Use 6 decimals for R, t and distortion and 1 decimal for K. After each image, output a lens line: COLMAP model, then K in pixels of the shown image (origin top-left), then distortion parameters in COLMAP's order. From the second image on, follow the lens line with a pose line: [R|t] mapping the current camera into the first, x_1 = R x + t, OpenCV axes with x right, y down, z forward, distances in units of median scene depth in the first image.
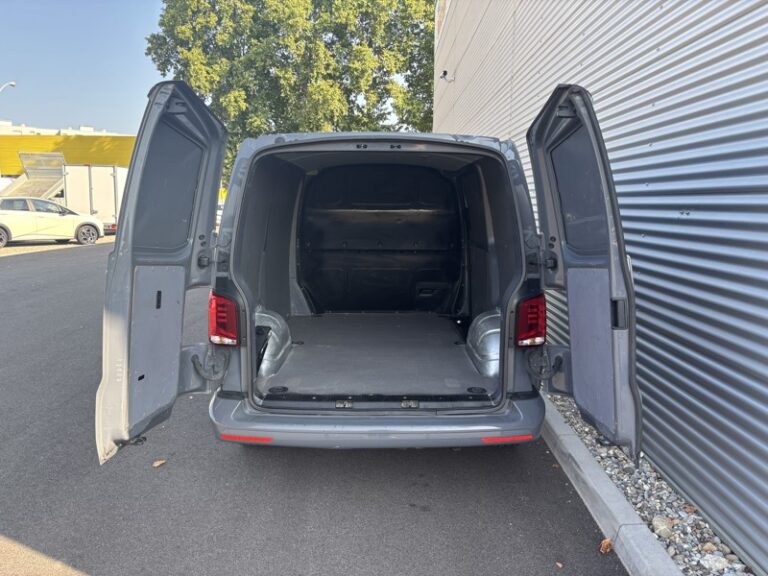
lens RADIAL K [[615.1, 0, 384.0], [0, 615.1, 288.0], [0, 0, 1]] dist [0.003292, 0.001558]
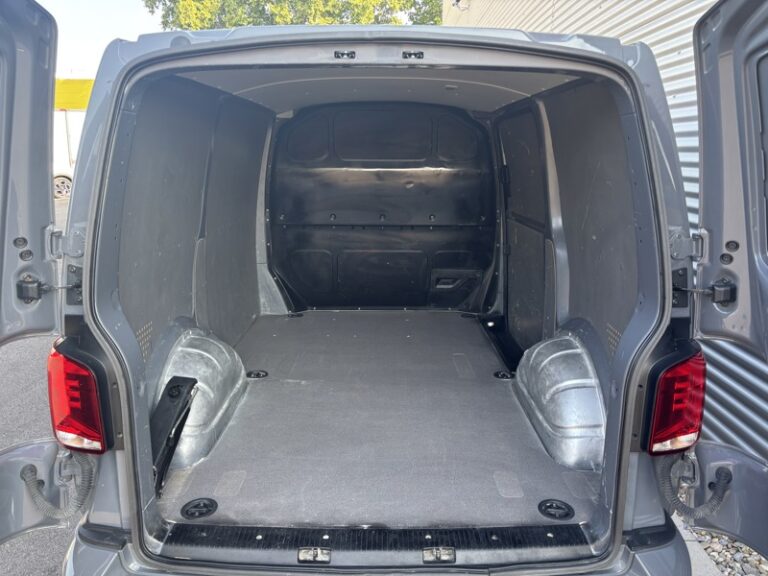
lens RADIAL K [[615.1, 0, 384.0], [0, 615.1, 288.0], [0, 0, 1]] dist [0.003292, 0.001558]
pose [[0.999992, 0.000722, -0.003806, -0.001530], [-0.000403, 0.996538, 0.083143, -0.048833], [0.003853, -0.083141, 0.996530, 0.284092]]
